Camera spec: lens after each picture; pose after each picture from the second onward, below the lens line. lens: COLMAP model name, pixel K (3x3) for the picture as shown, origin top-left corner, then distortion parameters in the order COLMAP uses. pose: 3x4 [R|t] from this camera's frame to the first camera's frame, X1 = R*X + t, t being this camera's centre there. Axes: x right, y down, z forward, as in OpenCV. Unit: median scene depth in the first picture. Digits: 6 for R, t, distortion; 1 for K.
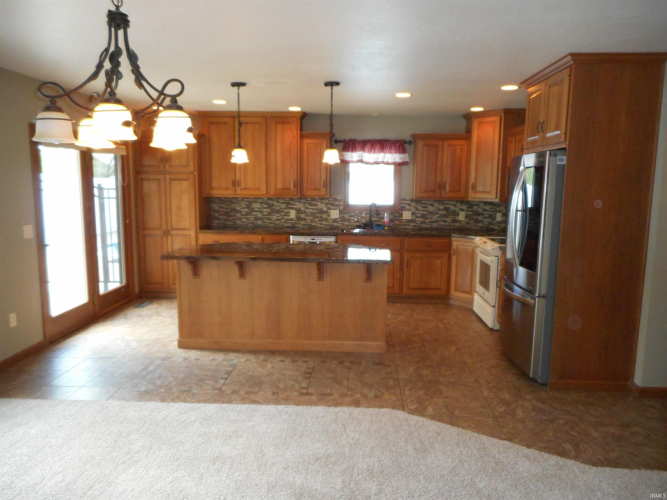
lens RADIAL K [[496.3, 0, 337.6], [0, 496.3, 249.7], [0, 0, 1]] dist [0.010250, 0.010747]
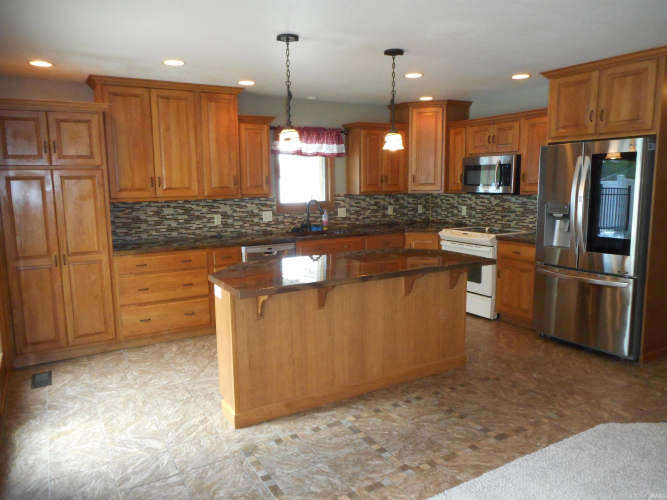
lens RADIAL K [[496.3, 0, 333.5], [0, 496.3, 251.2], [0, 0, 1]] dist [0.010250, 0.010747]
pose [[0.836457, -0.100242, 0.538787, -0.428290], [0.097803, 0.994651, 0.033217, -0.036295], [-0.539235, 0.024910, 0.841787, 0.289334]]
